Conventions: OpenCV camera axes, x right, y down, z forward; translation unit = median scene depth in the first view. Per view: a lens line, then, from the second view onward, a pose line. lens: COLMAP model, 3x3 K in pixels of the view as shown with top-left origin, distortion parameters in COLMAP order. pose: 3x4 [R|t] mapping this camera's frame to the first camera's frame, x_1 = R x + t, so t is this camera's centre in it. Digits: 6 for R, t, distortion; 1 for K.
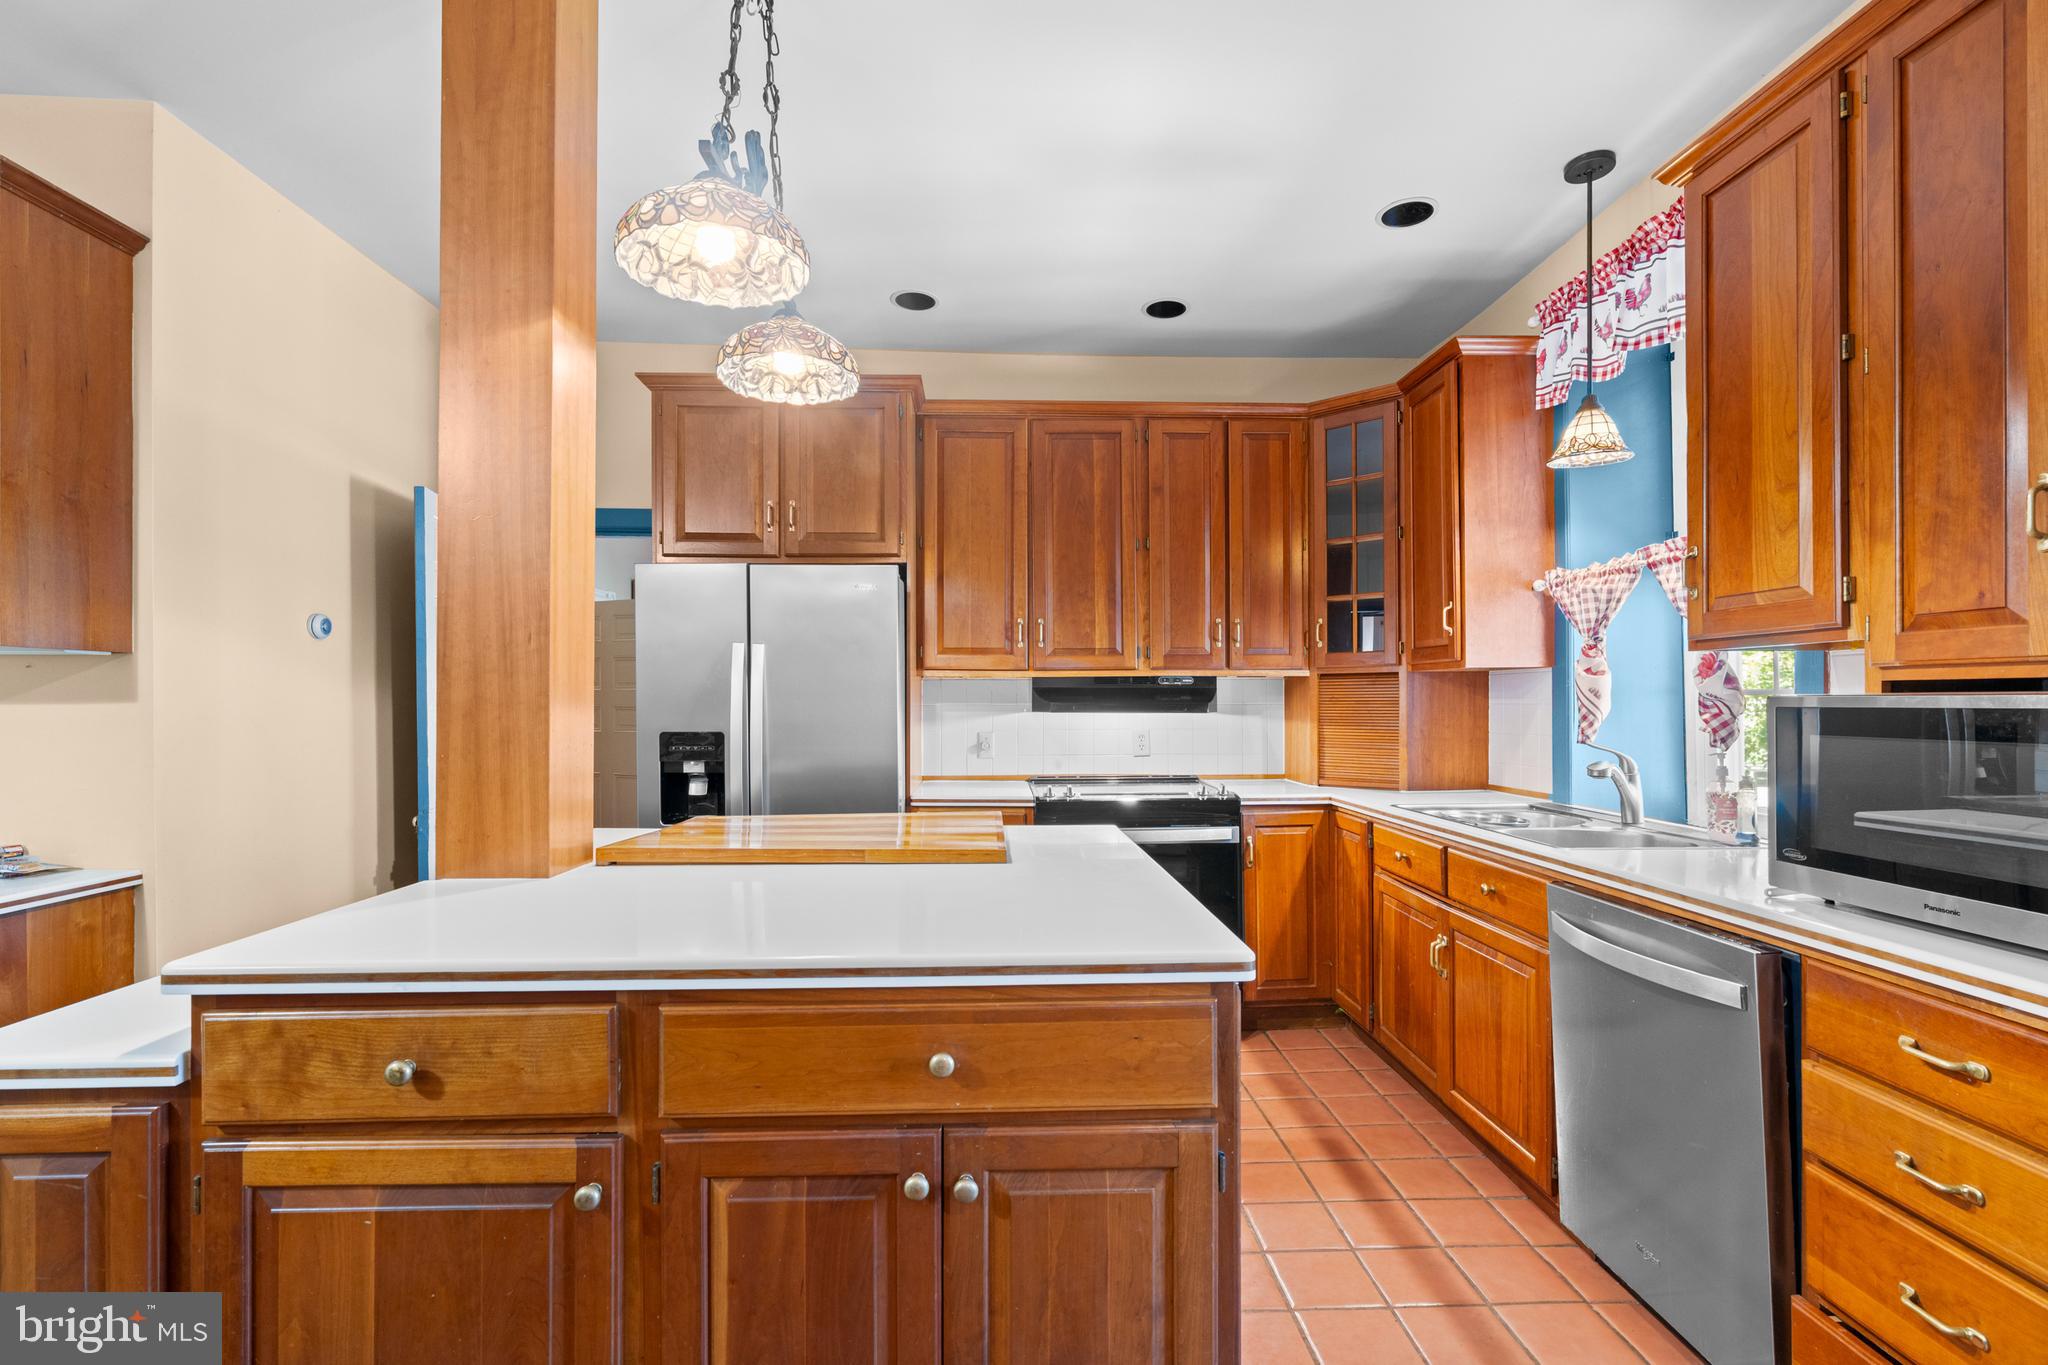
lens RADIAL K [[934.0, 0, 1032.6], [0, 934.0, 677.6], [0, 0, 1]] dist [-0.014353, 0.008307]
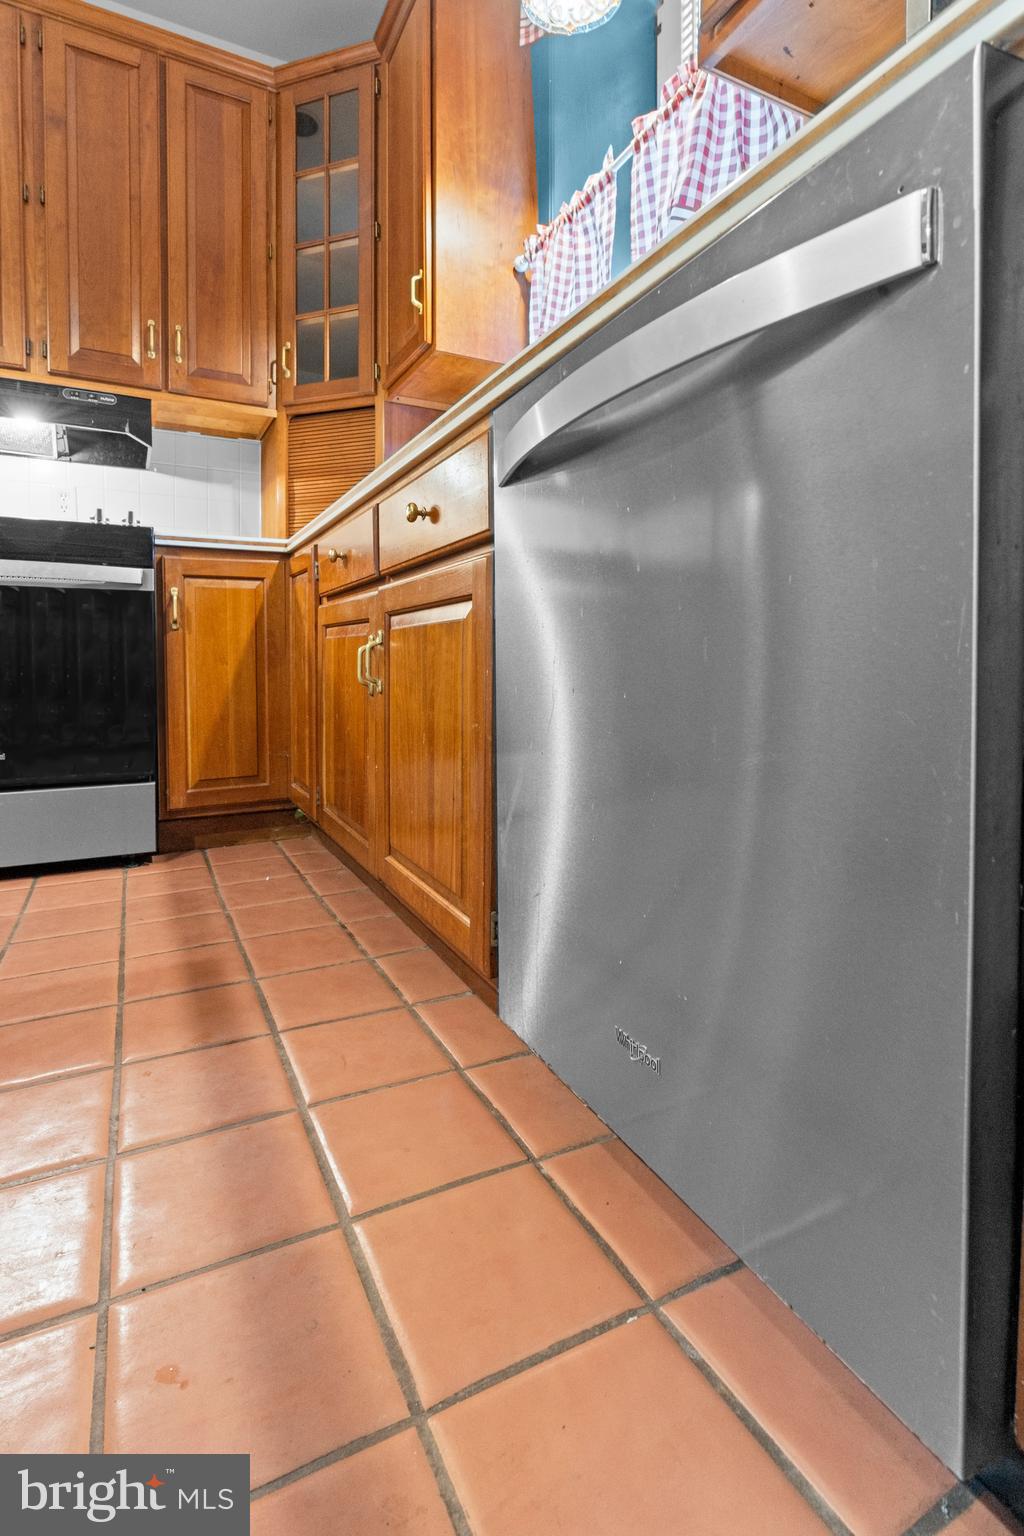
lens RADIAL K [[524.6, 0, 528.3], [0, 524.6, 766.4], [0, 0, 1]] dist [-0.007332, 0.002774]
pose [[0.912563, 0.002496, 0.408929, 0.326834], [-0.011741, 0.999729, 0.020099, 0.307217], [-0.408768, -0.023143, 0.912345, 0.508500]]
